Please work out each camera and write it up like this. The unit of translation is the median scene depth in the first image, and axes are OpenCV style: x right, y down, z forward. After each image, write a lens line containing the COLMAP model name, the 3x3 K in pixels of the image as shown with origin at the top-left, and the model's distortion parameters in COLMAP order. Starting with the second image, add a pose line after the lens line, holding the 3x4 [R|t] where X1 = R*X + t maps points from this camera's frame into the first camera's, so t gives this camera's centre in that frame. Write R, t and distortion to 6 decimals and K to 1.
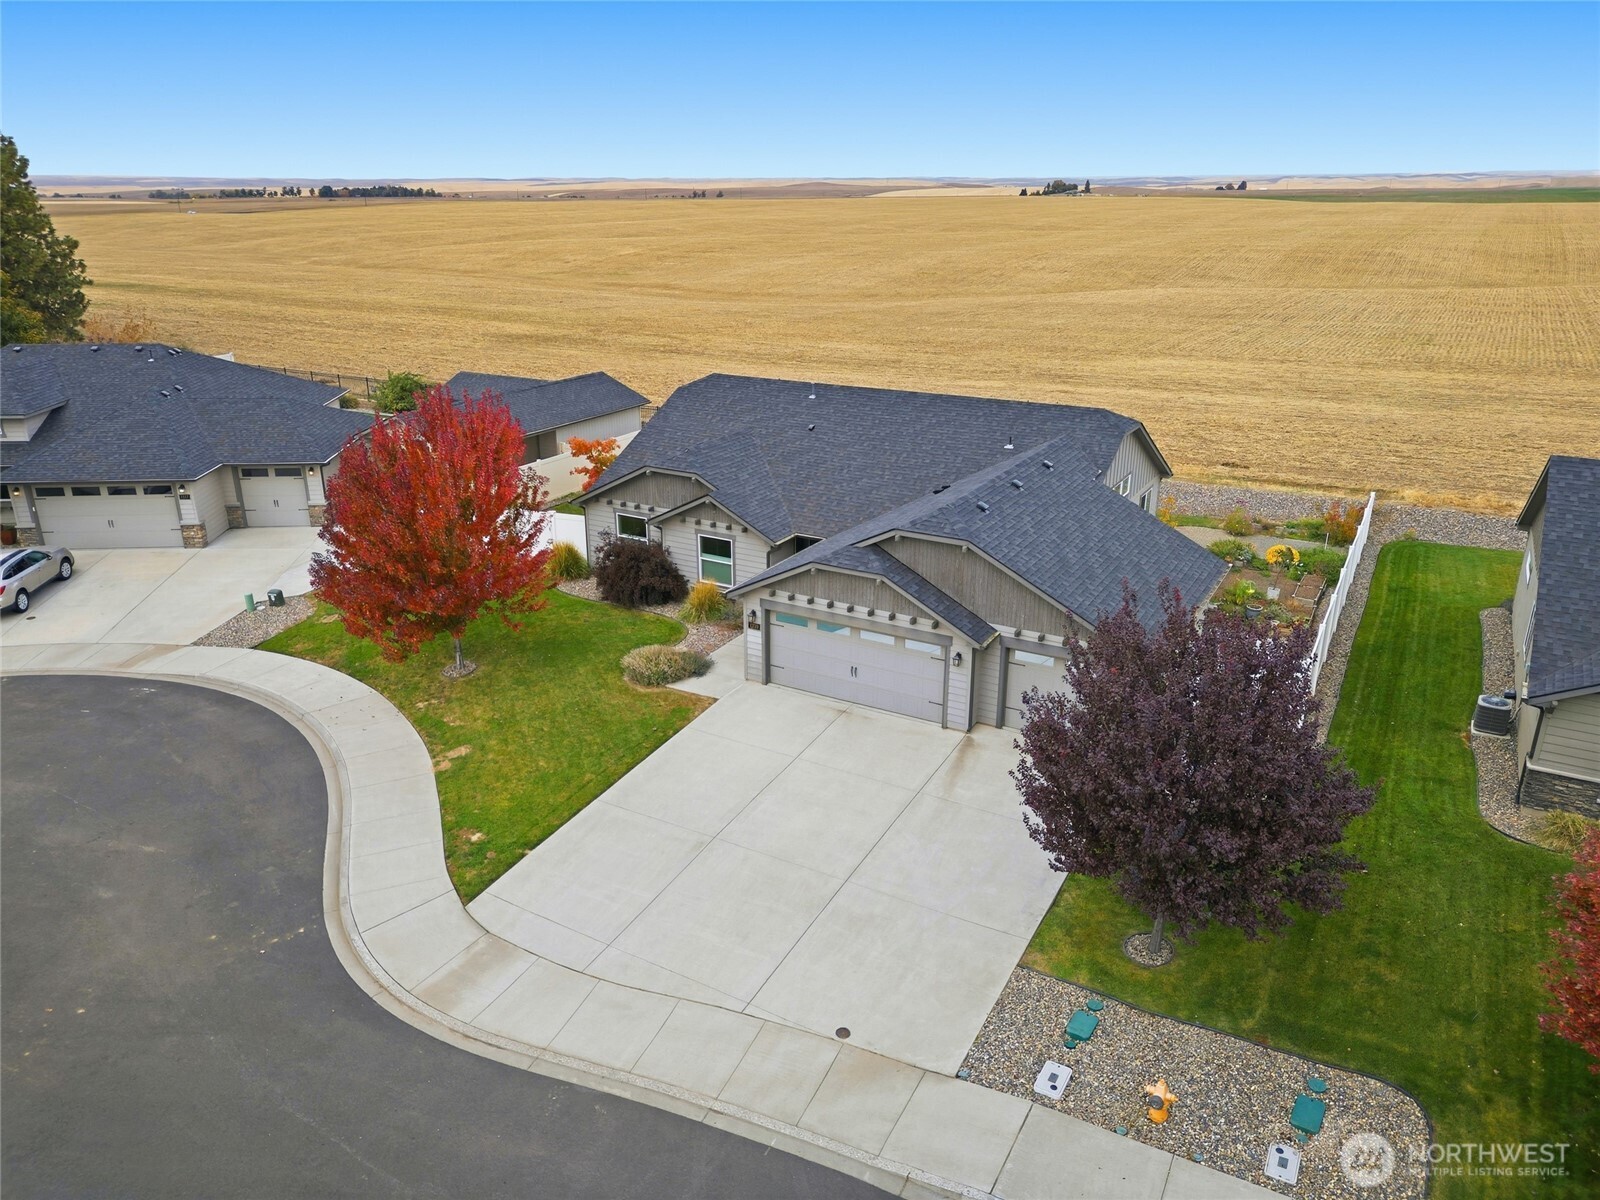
lens RADIAL K [[1138.3, 0, 797.3], [0, 1138.3, 589.7], [0, 0, 1]] dist [0.040852, -0.034850]
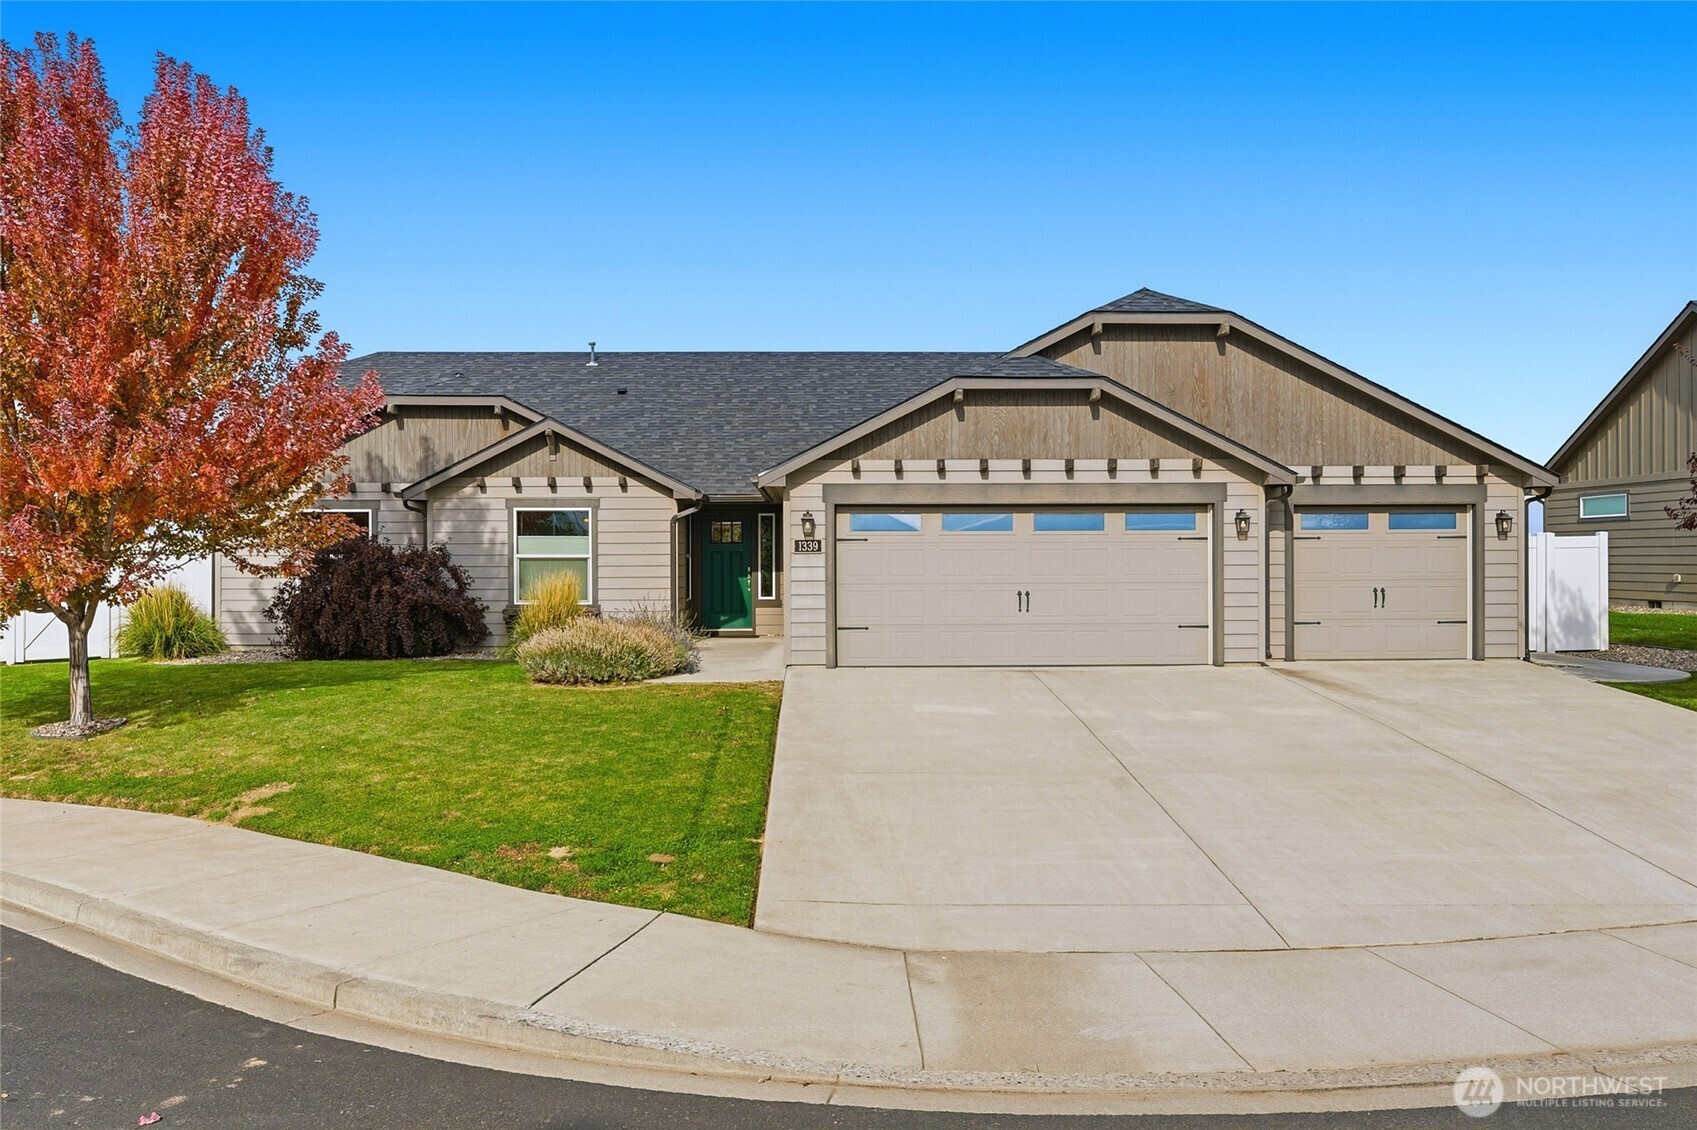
lens RADIAL K [[1460.0, 0, 852.8], [0, 1460.0, 559.0], [0, 0, 1]] dist [0.004585, 0.007126]
pose [[0.854935, -0.002071, 0.518731, -0.341159], [0.175508, 0.942172, -0.285499, 0.215647], [-0.488143, 0.335124, 0.805859, 0.450959]]
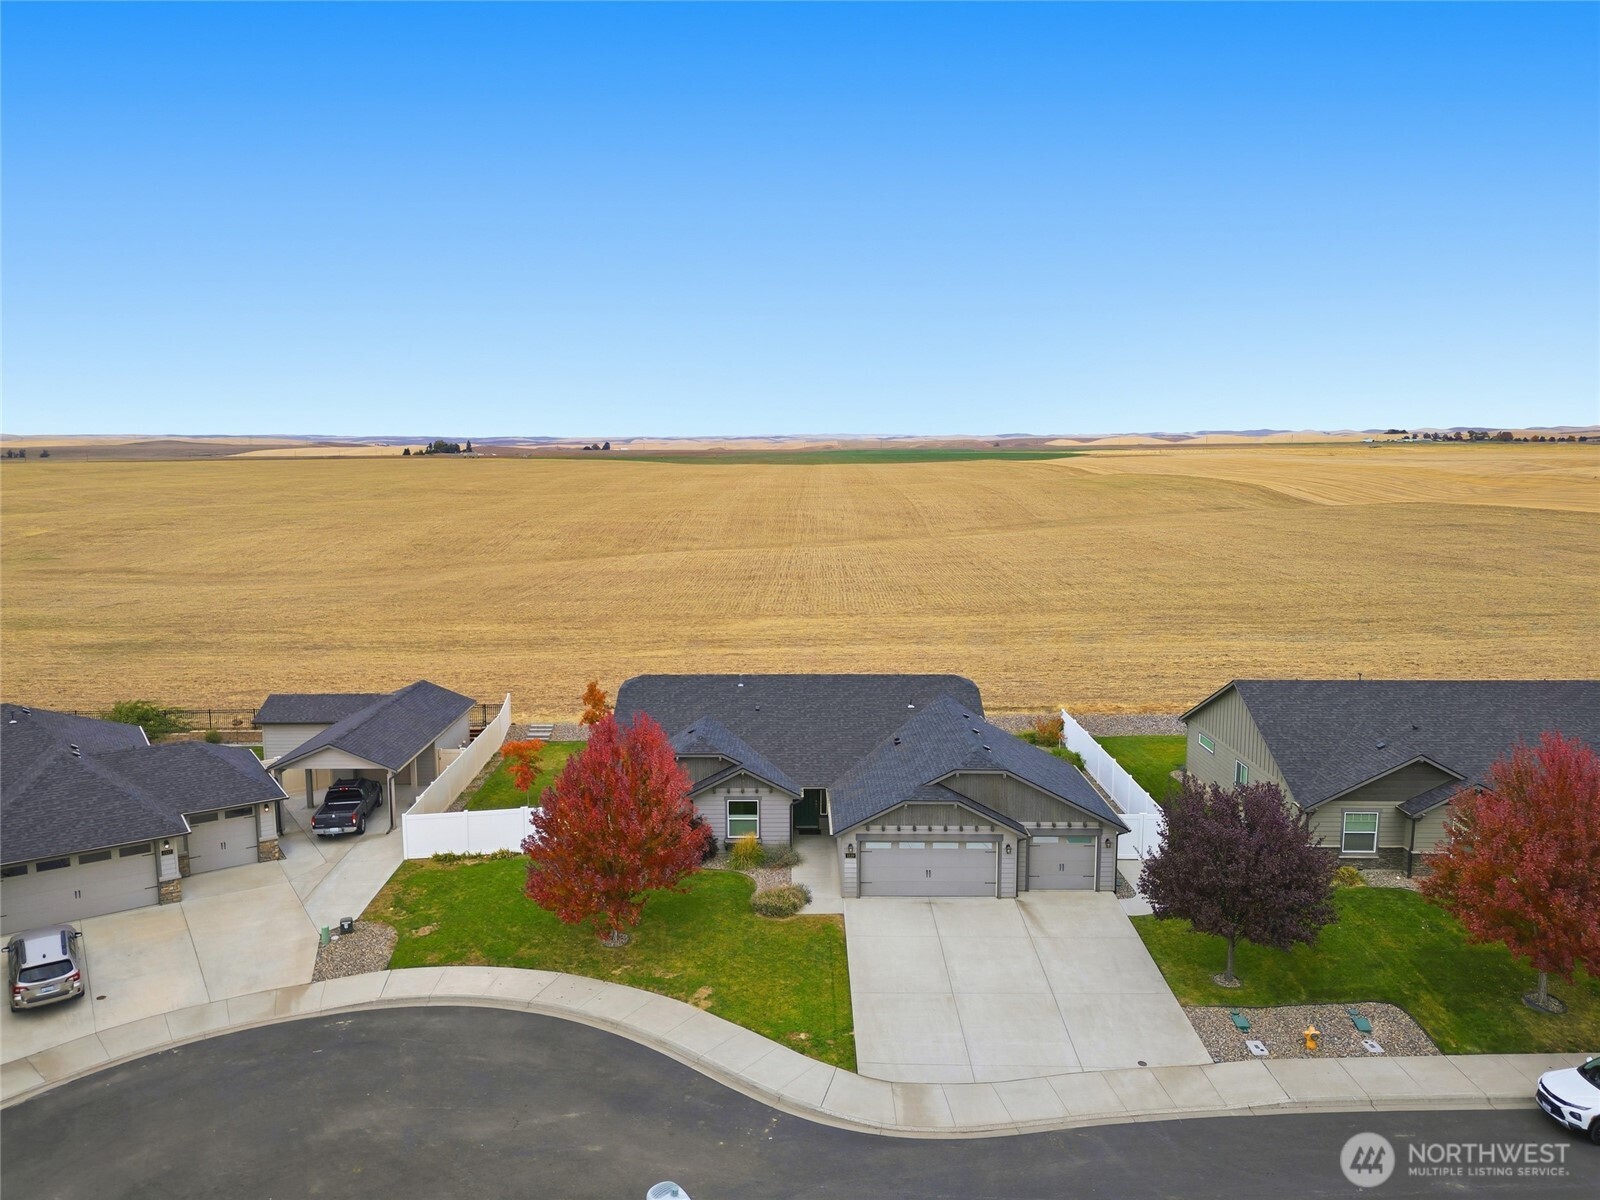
lens RADIAL K [[1138.3, 0, 795.6], [0, 1138.3, 590.8], [0, 0, 1]] dist [0.040852, -0.034850]
pose [[0.867405, -0.065144, 0.493321, -0.733203], [0.167016, 0.971997, -0.165309, -0.061077], [-0.468738, 0.225782, 0.853995, -0.227505]]
